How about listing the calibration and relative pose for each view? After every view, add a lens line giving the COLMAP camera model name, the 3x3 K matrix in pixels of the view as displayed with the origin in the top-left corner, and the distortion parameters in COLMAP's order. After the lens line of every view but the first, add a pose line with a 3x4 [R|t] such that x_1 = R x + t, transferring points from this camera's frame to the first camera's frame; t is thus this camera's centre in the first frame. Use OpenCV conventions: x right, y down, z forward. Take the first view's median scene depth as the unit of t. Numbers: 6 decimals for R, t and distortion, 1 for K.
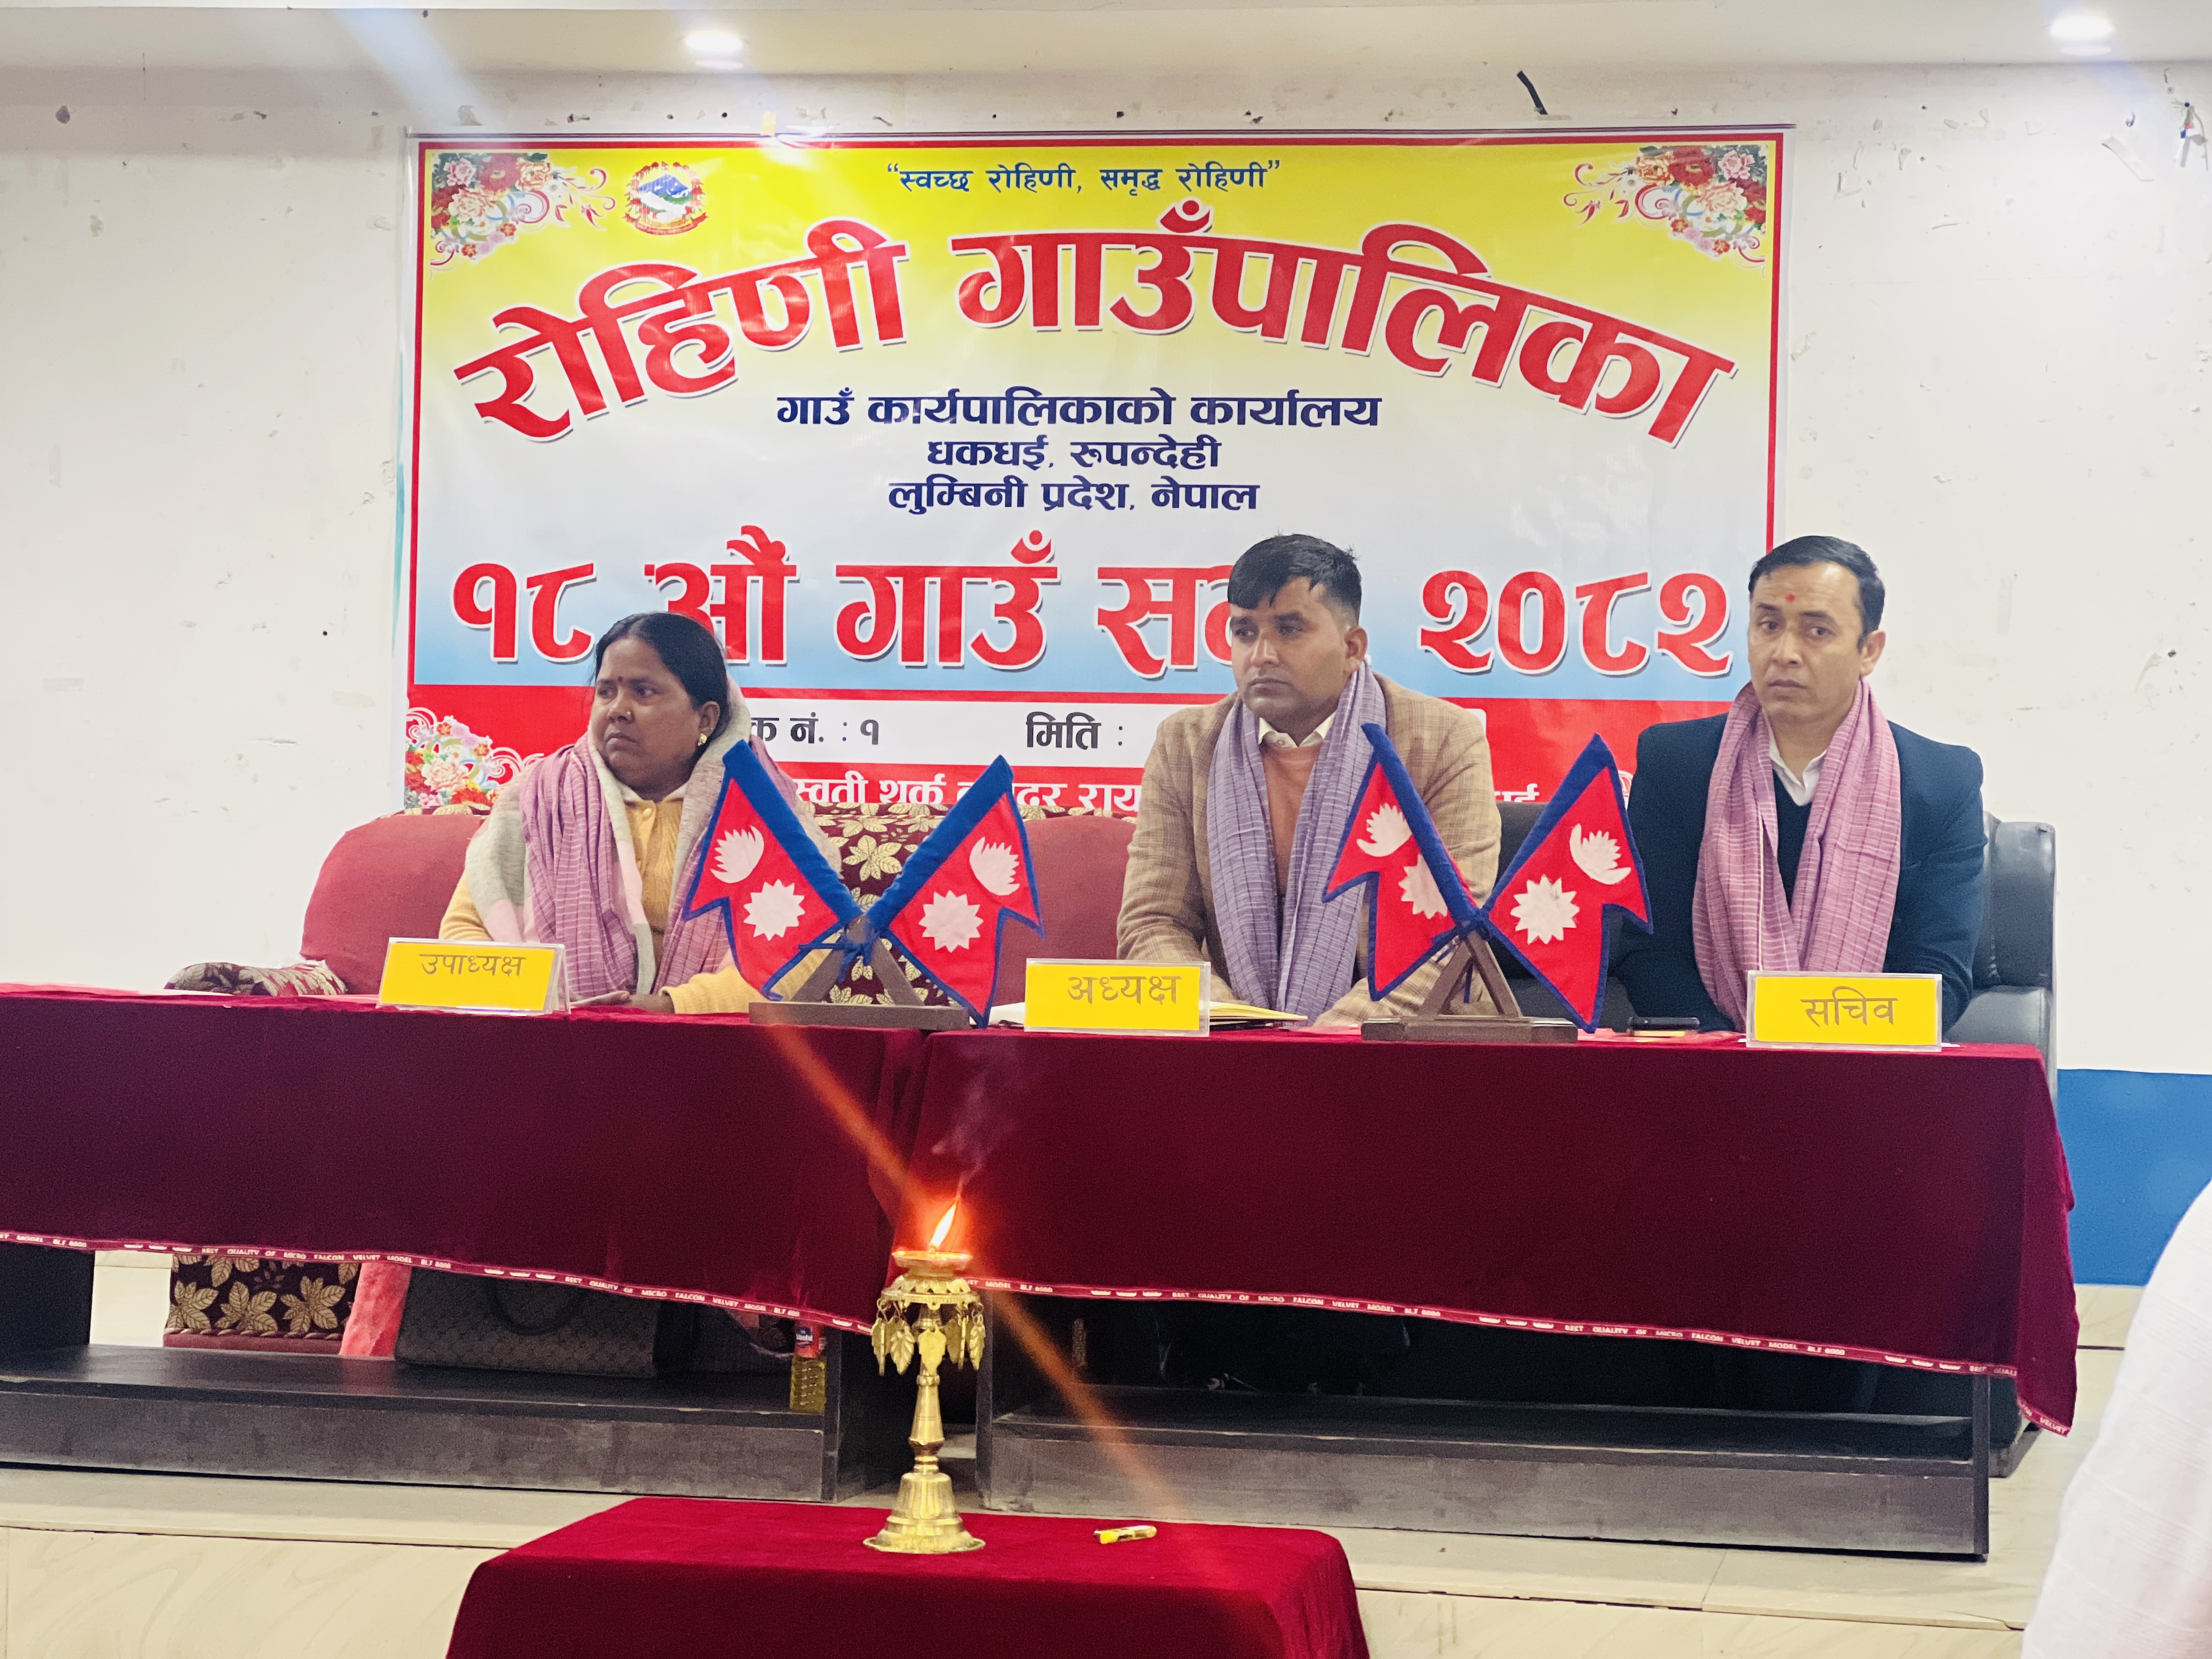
lens RADIAL K [[4963.8, 0, 1114.7], [0, 4963.8, 762.1], [0, 0, 1]] dist [-0.302537, 8.245767]
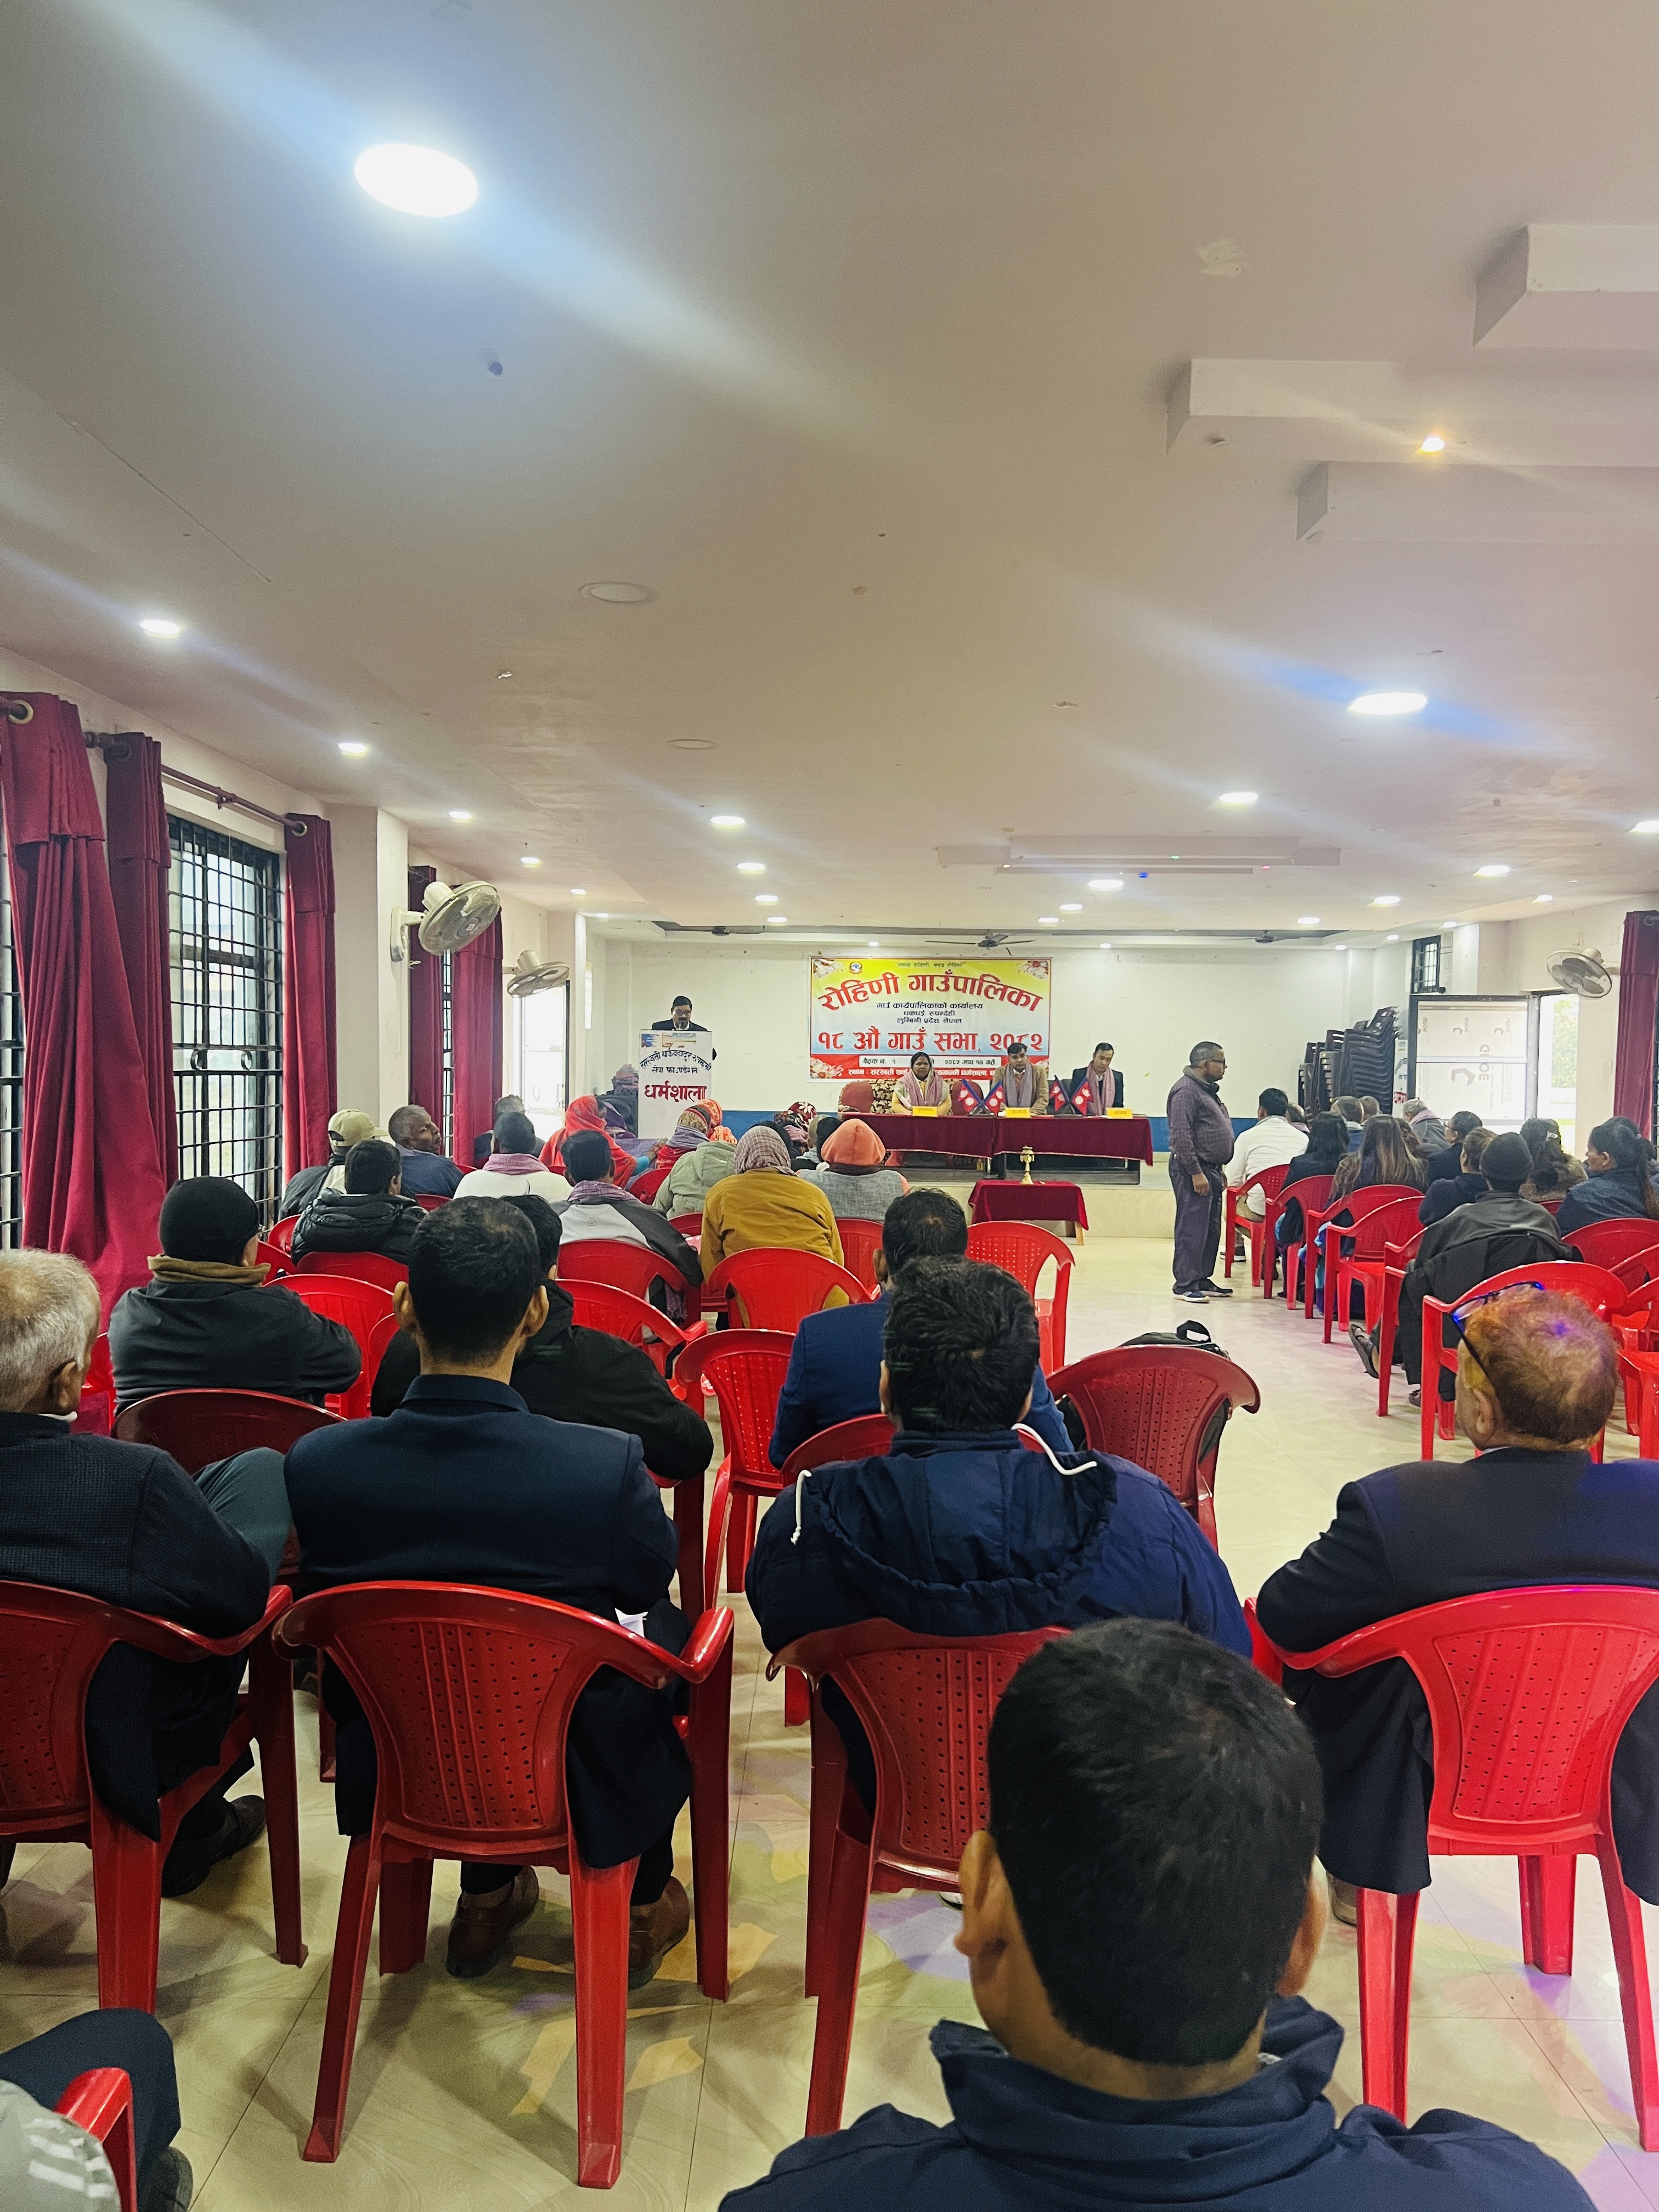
lens RADIAL K [[1648.7, 0, 825.8], [0, 1648.7, 1116.8], [0, 0, 1]] dist [0.100857, -0.128710]
pose [[0.984894, -0.019436, 0.172063, -0.461046], [0.007098, 0.997377, 0.072028, -0.081263], [-0.173012, -0.069719, 0.982449, -0.879131]]
